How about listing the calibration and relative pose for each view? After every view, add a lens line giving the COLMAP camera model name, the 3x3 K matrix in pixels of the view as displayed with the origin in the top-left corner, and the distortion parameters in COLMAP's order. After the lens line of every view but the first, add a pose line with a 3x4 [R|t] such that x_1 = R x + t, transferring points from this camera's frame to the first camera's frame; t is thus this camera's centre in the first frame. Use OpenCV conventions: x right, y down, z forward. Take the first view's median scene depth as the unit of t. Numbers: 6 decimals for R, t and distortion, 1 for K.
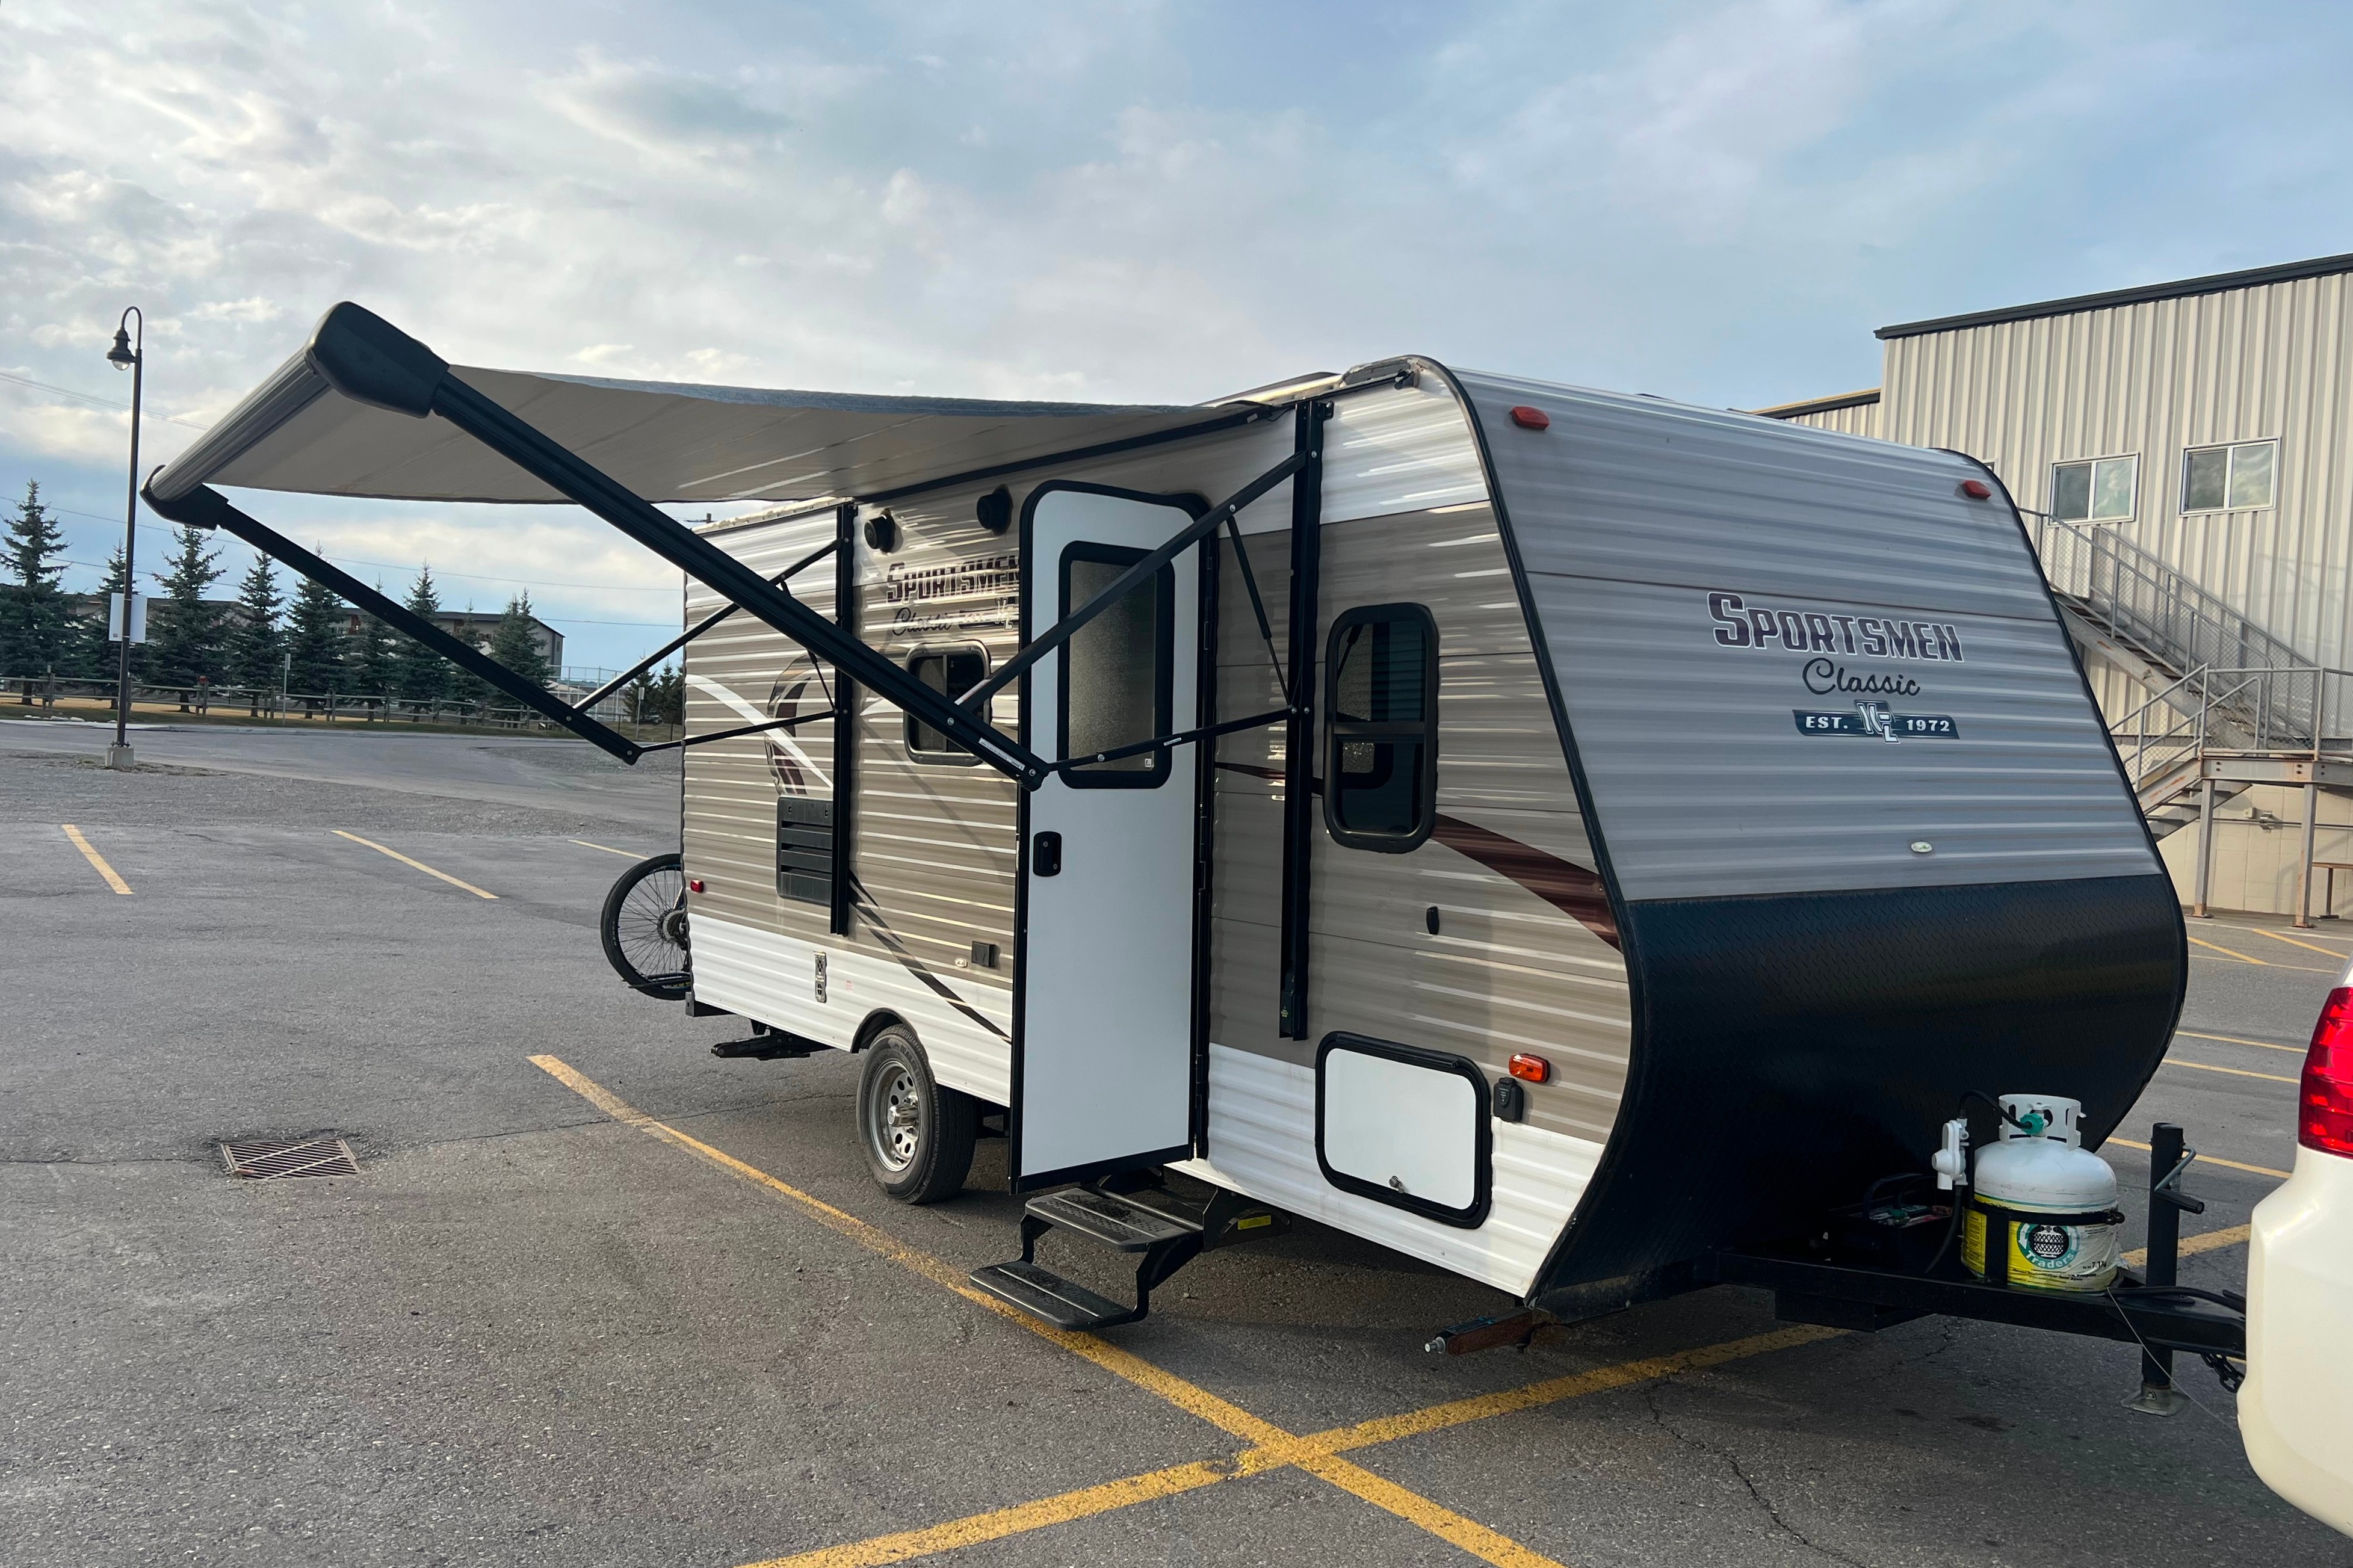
lens RADIAL K [[1763.7, 0, 1176.5], [0, 1763.7, 784.0], [0, 0, 1]] dist [0.075592, -0.115605]
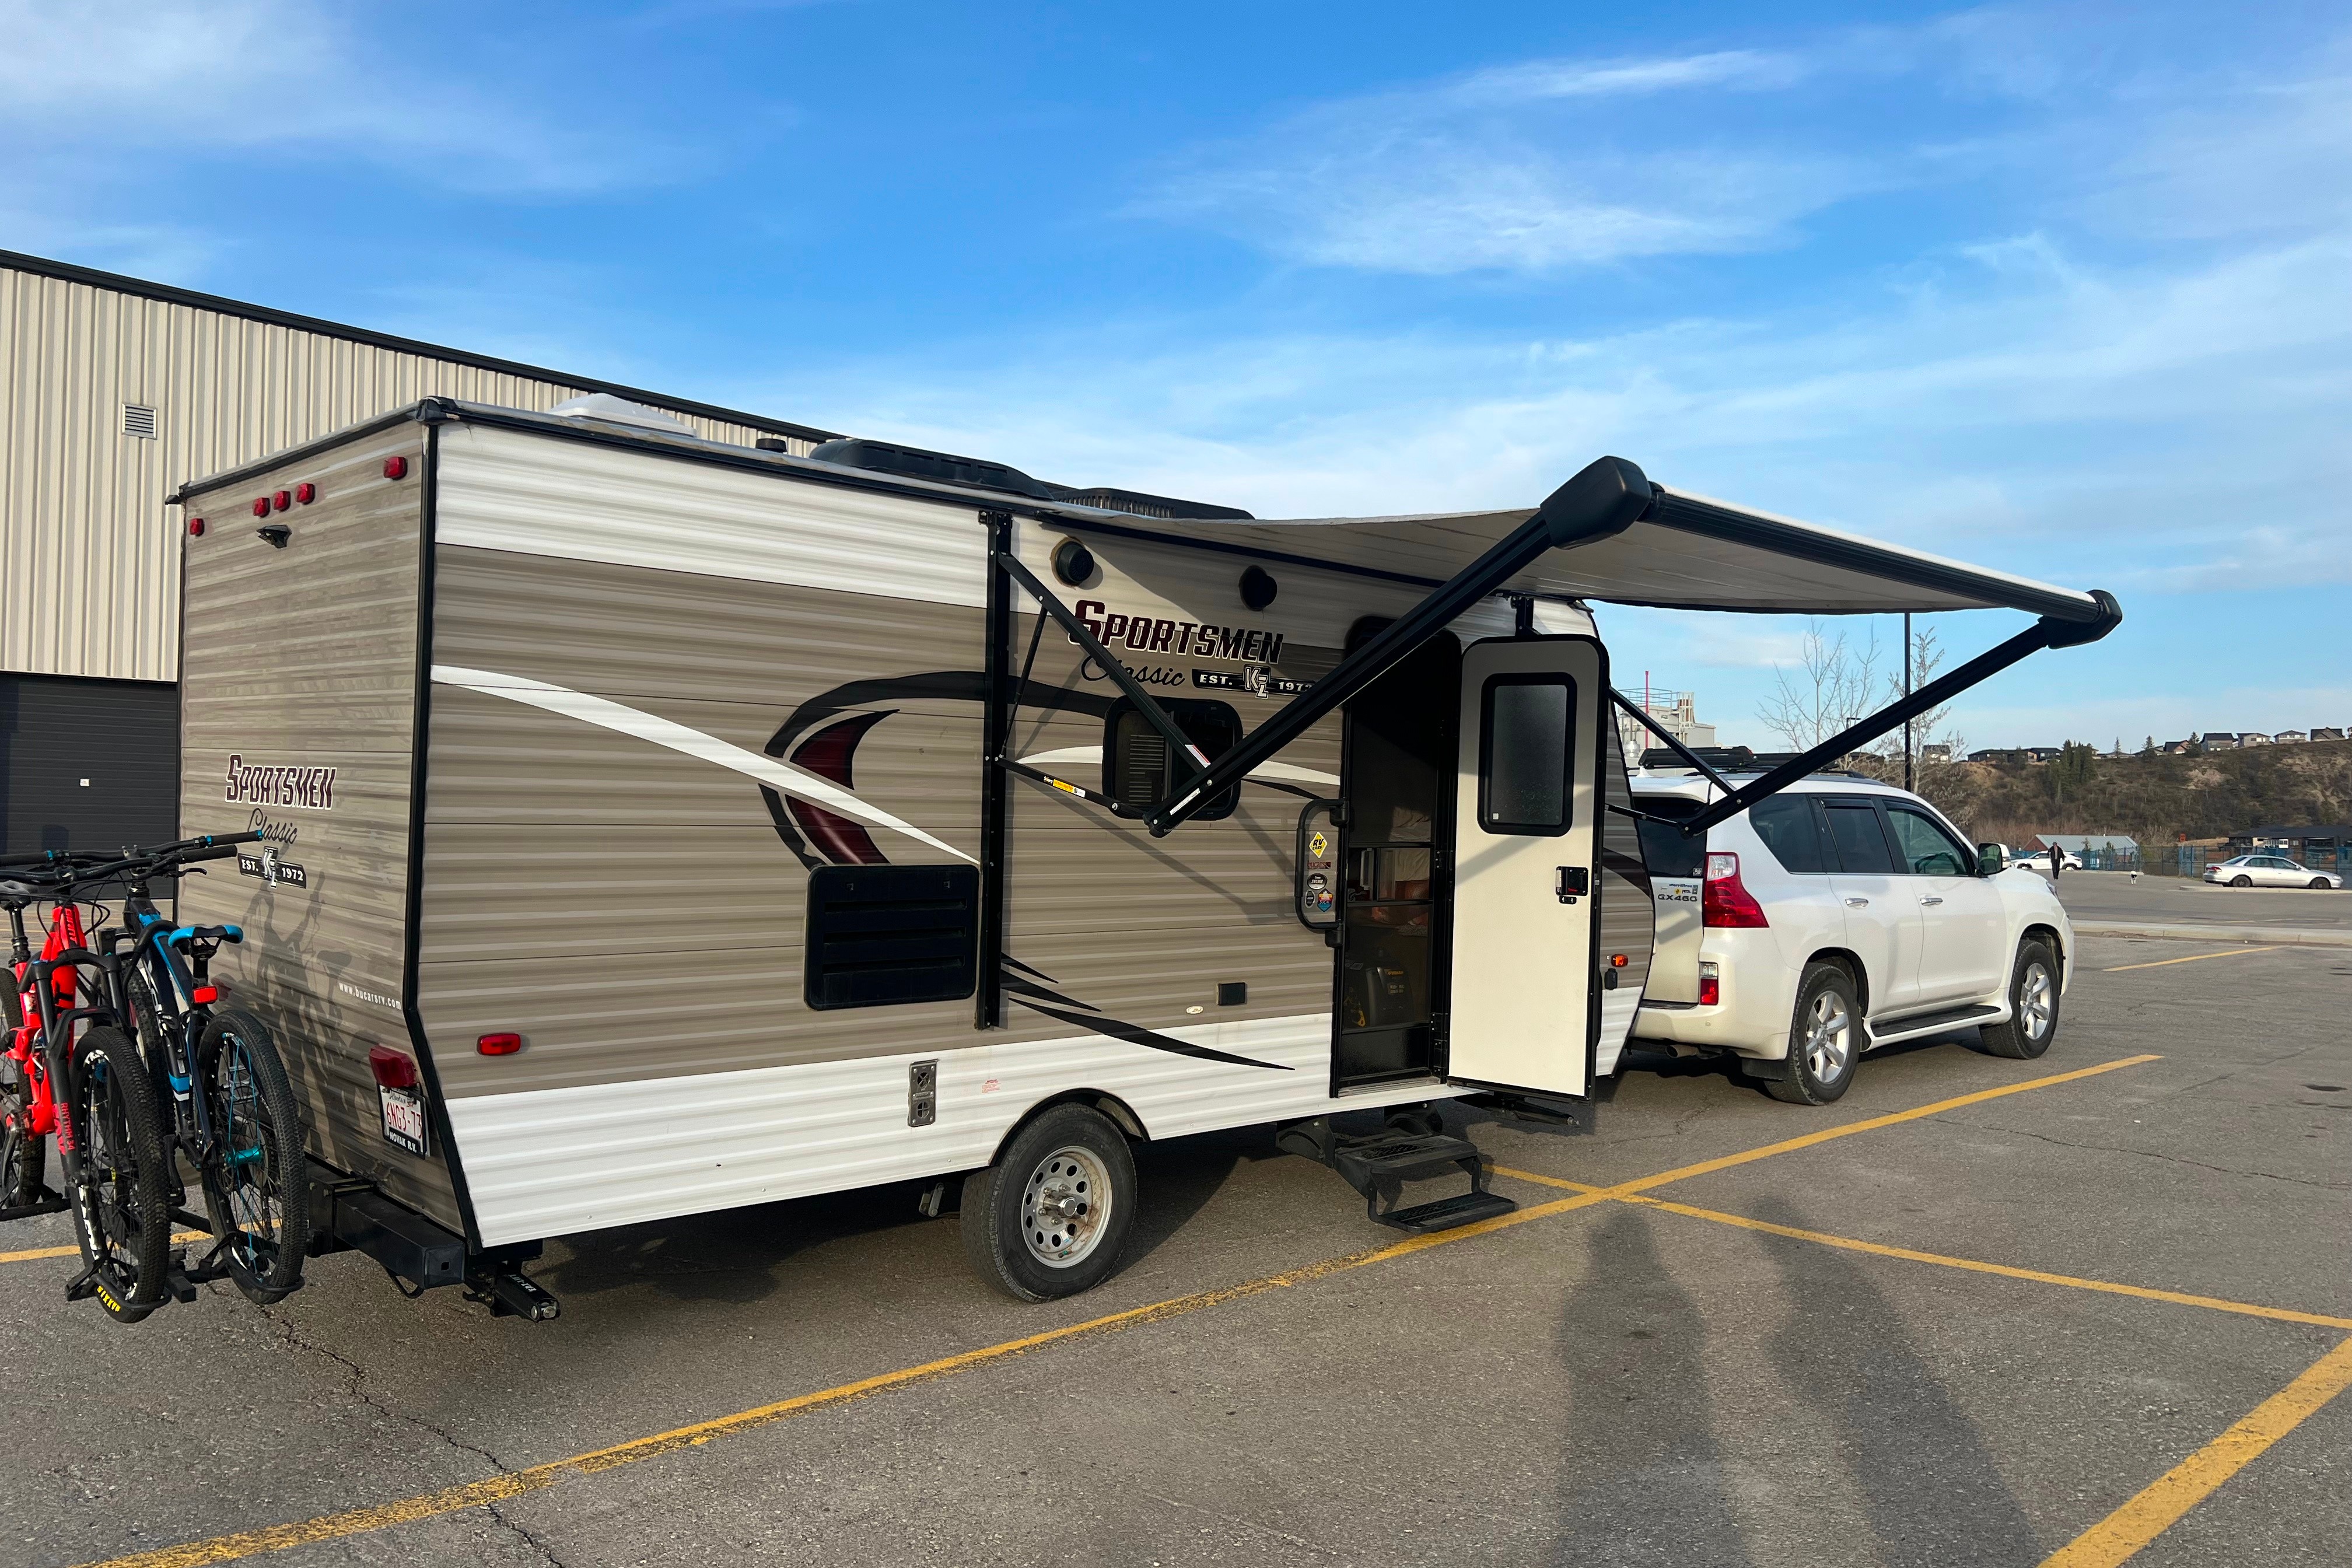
lens RADIAL K [[1803.3, 0, 1176.0], [0, 1803.3, 784.0], [0, 0, 1]] dist [0.147609, -0.307960]
pose [[-0.127888, -0.036983, 0.991099, -1.098681], [-0.023060, 0.999145, 0.034308, -0.062898], [-0.991521, -0.018467, -0.128632, 1.085469]]
